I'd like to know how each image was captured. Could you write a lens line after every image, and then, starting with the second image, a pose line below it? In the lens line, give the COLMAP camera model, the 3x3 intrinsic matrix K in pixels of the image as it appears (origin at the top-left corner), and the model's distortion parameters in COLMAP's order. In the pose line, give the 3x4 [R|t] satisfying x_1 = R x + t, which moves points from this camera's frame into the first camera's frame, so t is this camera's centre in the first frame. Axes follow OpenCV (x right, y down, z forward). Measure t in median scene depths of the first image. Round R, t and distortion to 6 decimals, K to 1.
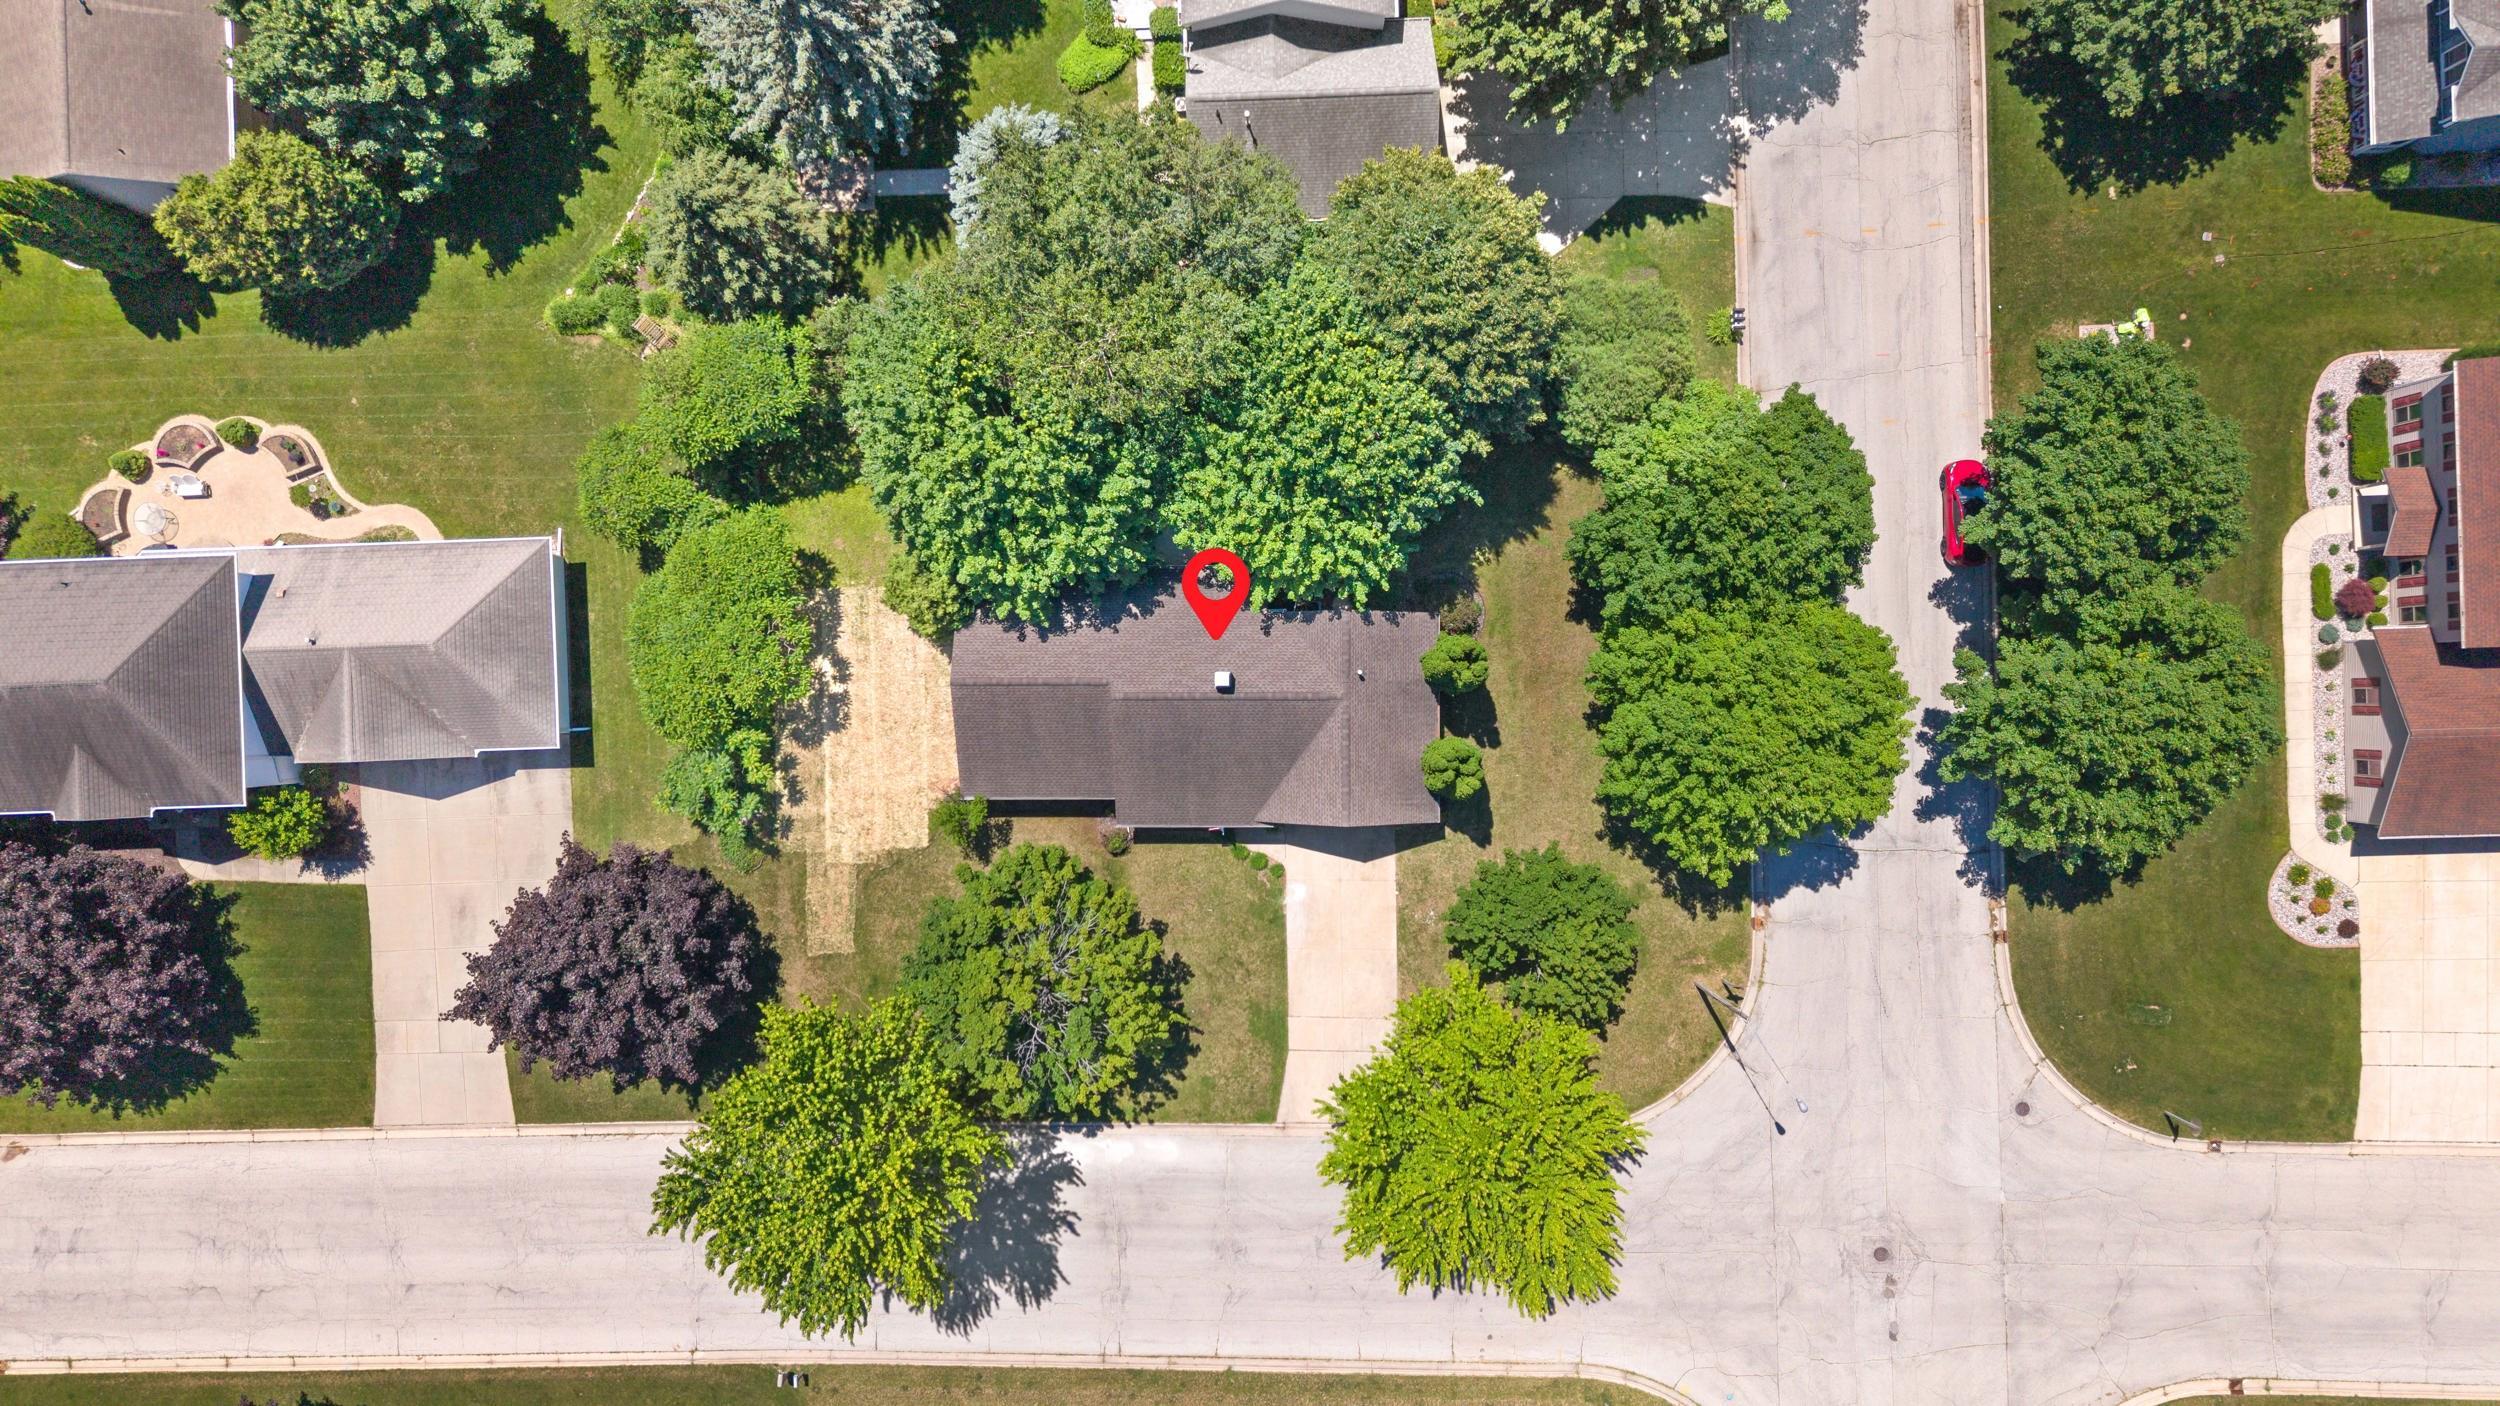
lens RADIAL K [[1665.3, 0, 1233.0], [0, 1665.3, 716.3], [0, 0, 1]] dist [0.012418, -0.017928]
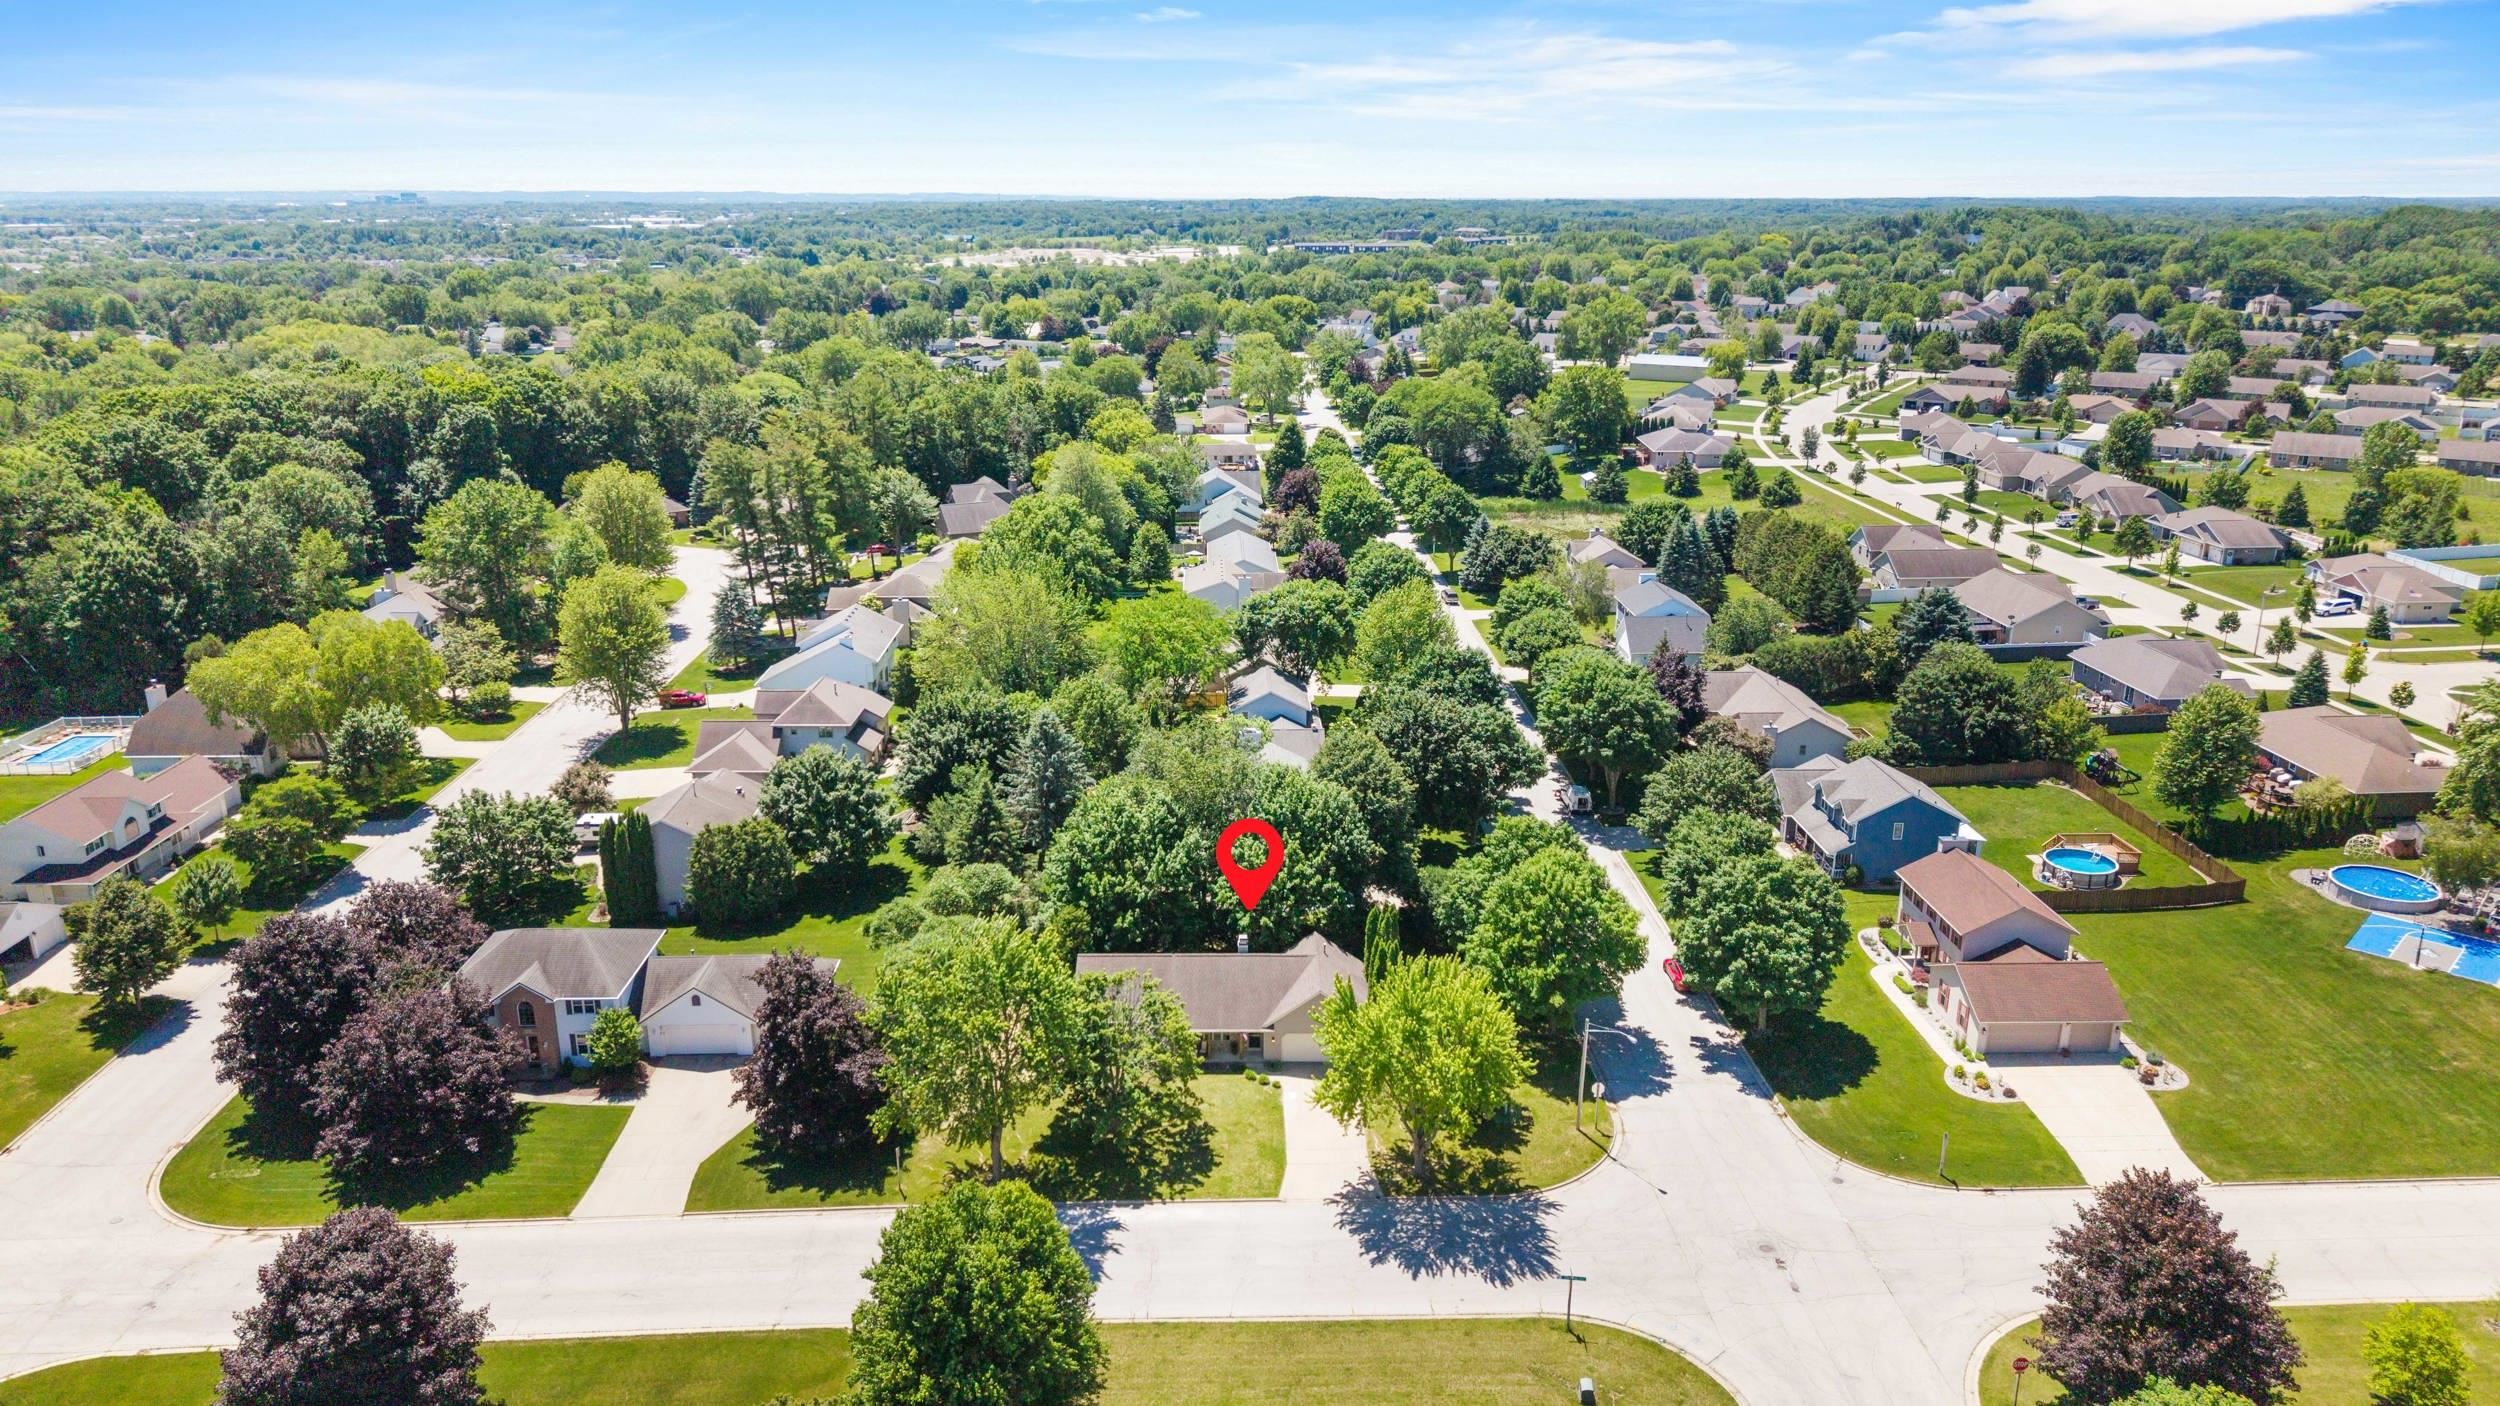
lens RADIAL K [[1665.3, 0, 1235.6], [0, 1665.3, 705.0], [0, 0, 1]] dist [0.012418, -0.017928]
pose [[0.999762, 0.021762, -0.001614, -0.014182], [-0.007857, 0.289957, -0.957008, 1.399938], [-0.020358, 0.956792, 0.290059, 0.258289]]
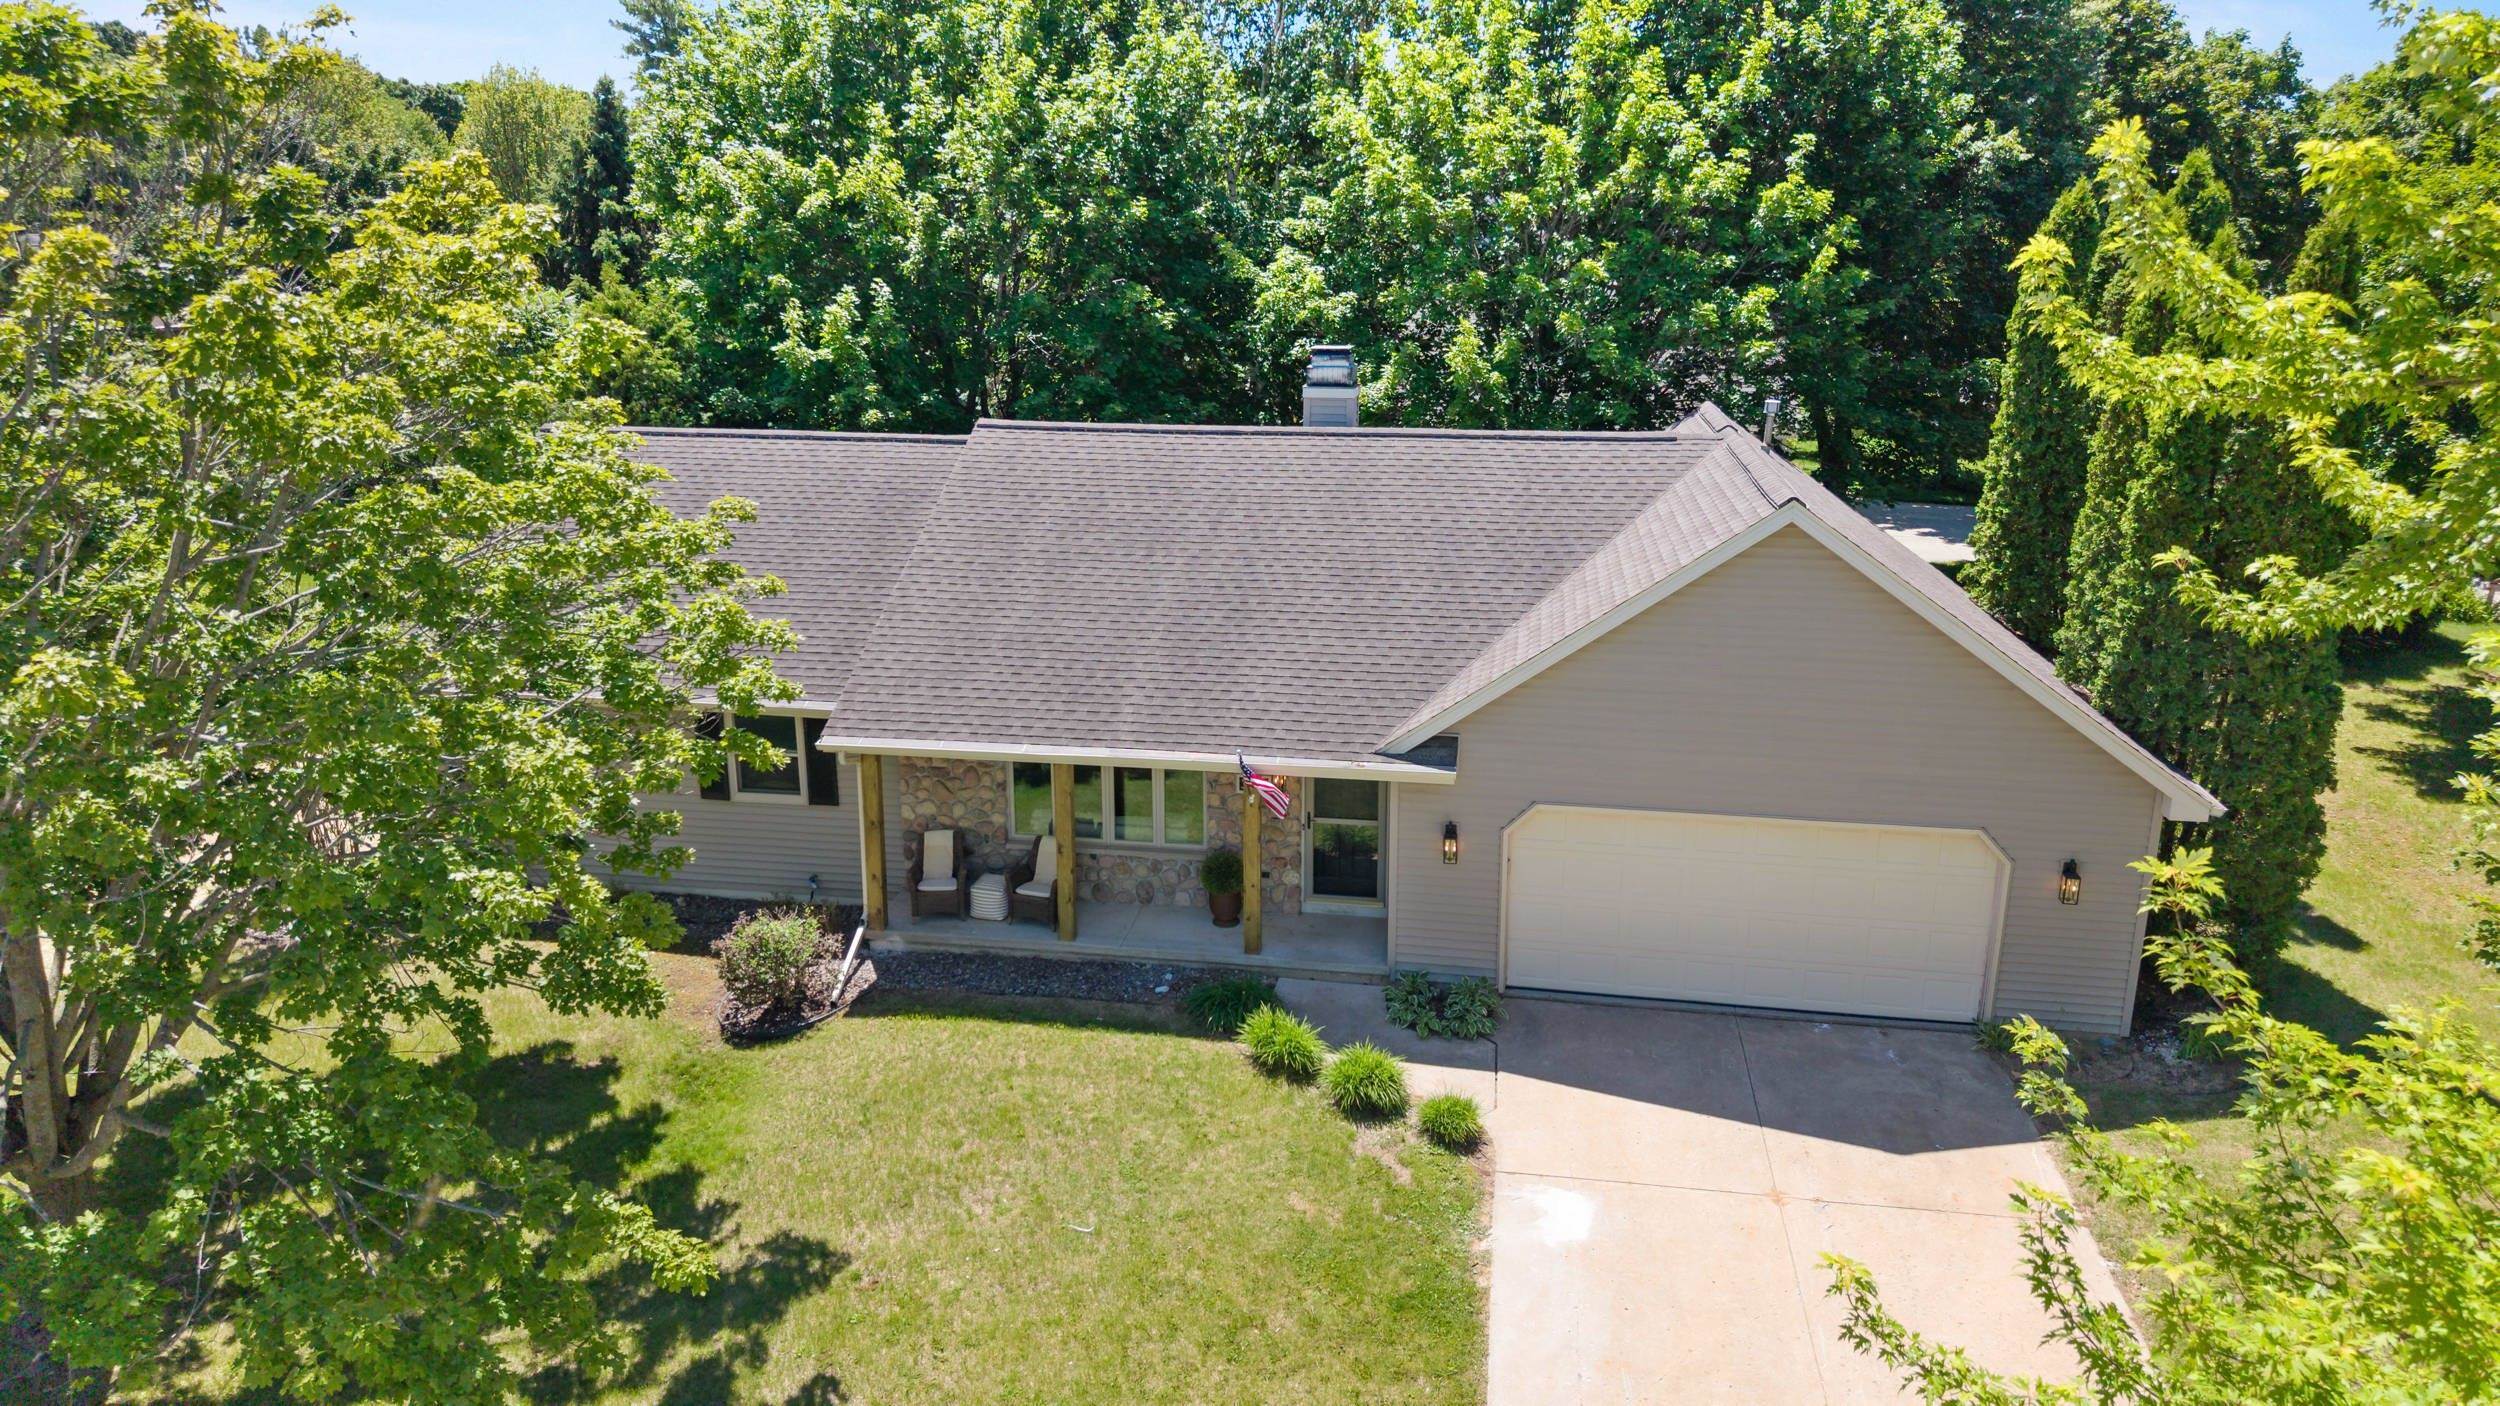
lens RADIAL K [[1665.3, 0, 1237.5], [0, 1665.3, 709.7], [0, 0, 1]] dist [0.012418, -0.017928]
pose [[0.983480, 0.067836, -0.167825, 0.031556], [-0.179828, 0.260087, -0.948692, 0.281810], [-0.020706, 0.963200, 0.267989, 0.897600]]
